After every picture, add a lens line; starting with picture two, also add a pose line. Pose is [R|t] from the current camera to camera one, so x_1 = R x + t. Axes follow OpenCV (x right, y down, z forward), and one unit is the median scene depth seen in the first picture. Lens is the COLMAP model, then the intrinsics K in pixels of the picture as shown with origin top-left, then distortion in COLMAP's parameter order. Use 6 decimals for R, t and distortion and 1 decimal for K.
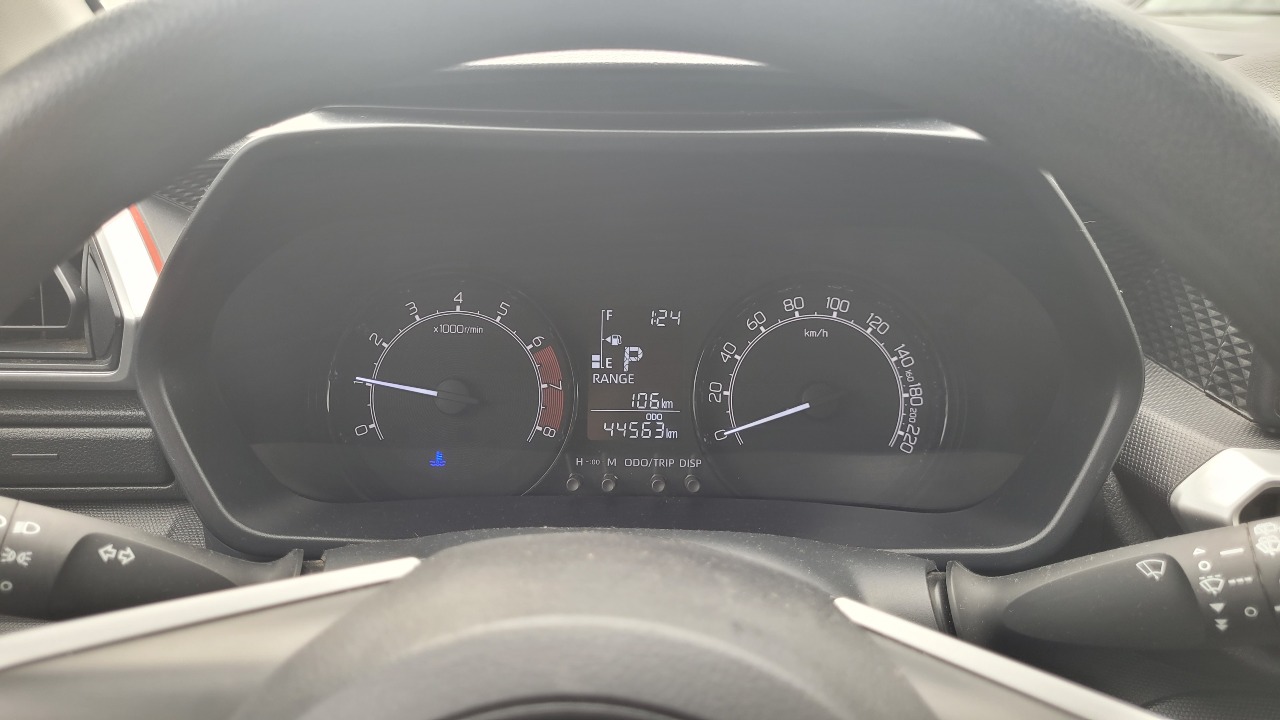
lens RADIAL K [[970.9, 0, 643.0], [0, 970.9, 354.3], [0, 0, 1]] dist [0.037217, -0.023900]
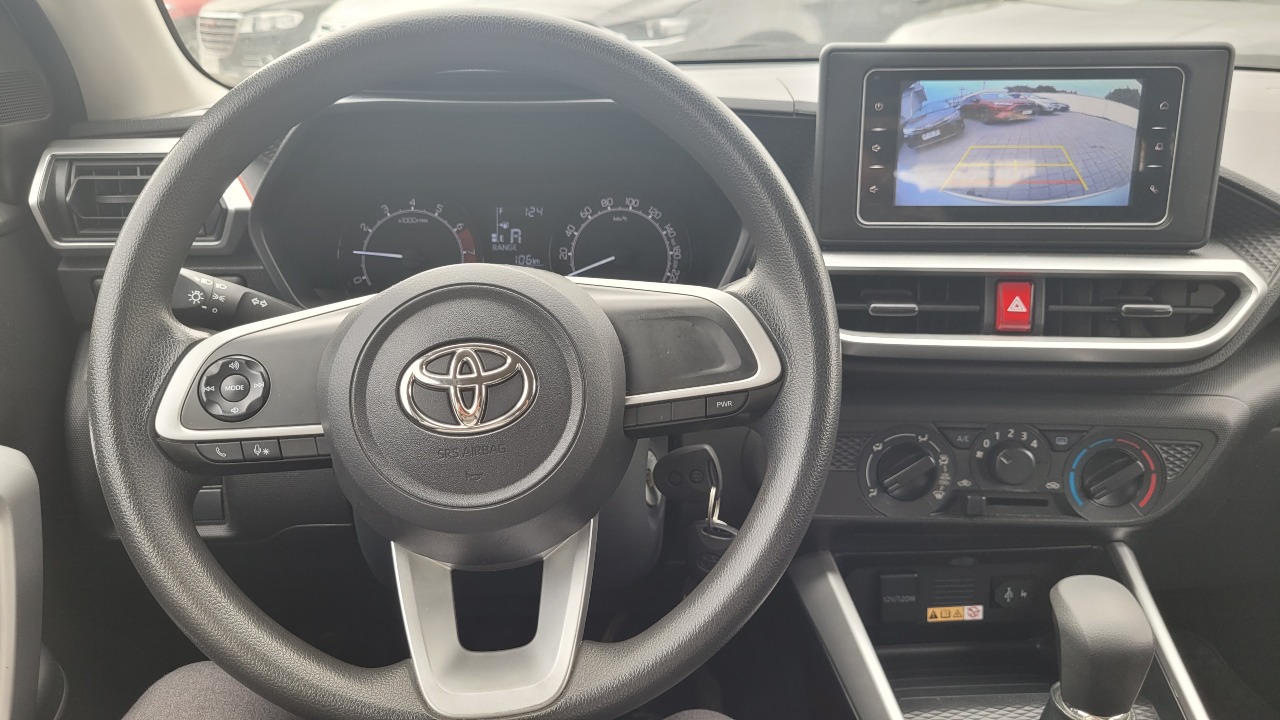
lens RADIAL K [[970.9, 0, 647.0], [0, 970.9, 360.1], [0, 0, 1]] dist [0.037217, -0.023900]
pose [[0.997972, -0.025589, 0.058291, 0.117530], [0.023951, 0.999304, 0.028614, 0.183761], [-0.058983, -0.027160, 0.997889, -0.757739]]
